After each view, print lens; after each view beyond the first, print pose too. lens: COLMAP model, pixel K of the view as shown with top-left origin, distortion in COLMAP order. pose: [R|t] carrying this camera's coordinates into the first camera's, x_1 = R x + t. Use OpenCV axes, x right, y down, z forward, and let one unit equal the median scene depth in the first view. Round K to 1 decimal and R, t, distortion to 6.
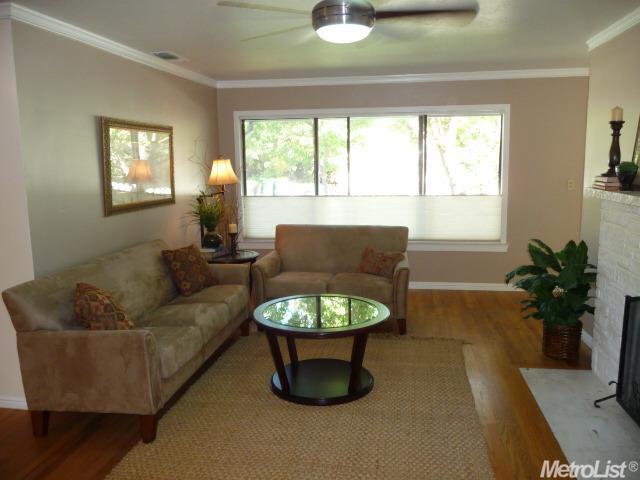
lens RADIAL K [[533.6, 0, 320.0], [0, 533.6, 240.0], [0, 0, 1]] dist [-0.050088, 0.045509]
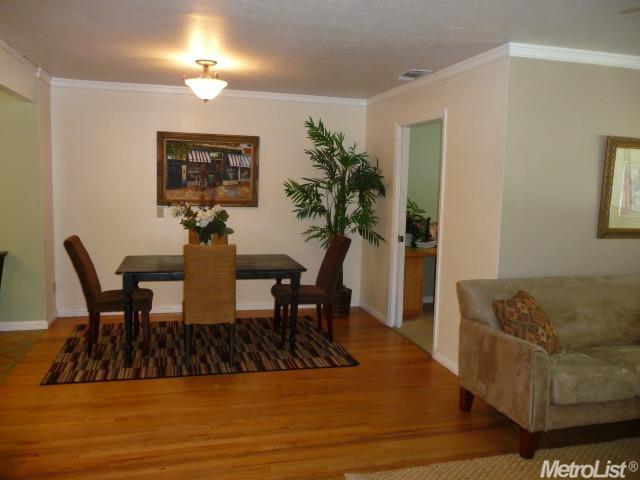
lens RADIAL K [[533.6, 0, 320.0], [0, 533.6, 240.0], [0, 0, 1]] dist [-0.050088, 0.045509]
pose [[0.410147, 0.128356, -0.902942, 0.302328], [-0.169744, 0.983491, 0.062703, -0.016308], [0.896084, 0.127552, 0.425163, 0.145082]]
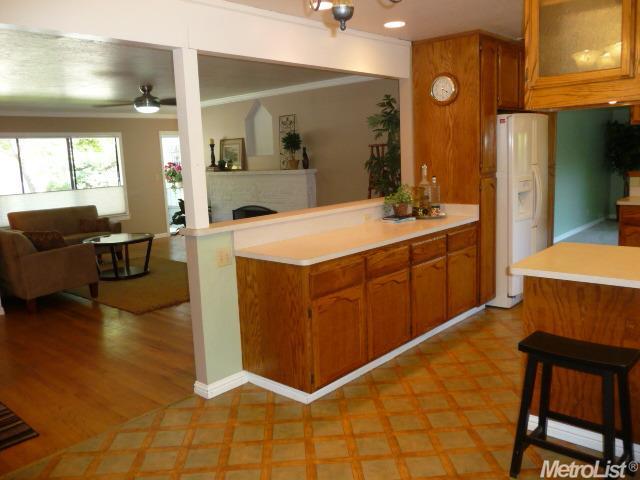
lens RADIAL K [[533.6, 0, 320.0], [0, 533.6, 240.0], [0, 0, 1]] dist [-0.050088, 0.045509]
pose [[0.540676, -0.138347, 0.829777, -1.270223], [0.161124, 0.985153, 0.059265, 0.147784], [-0.825656, 0.101654, 0.554940, -0.742867]]
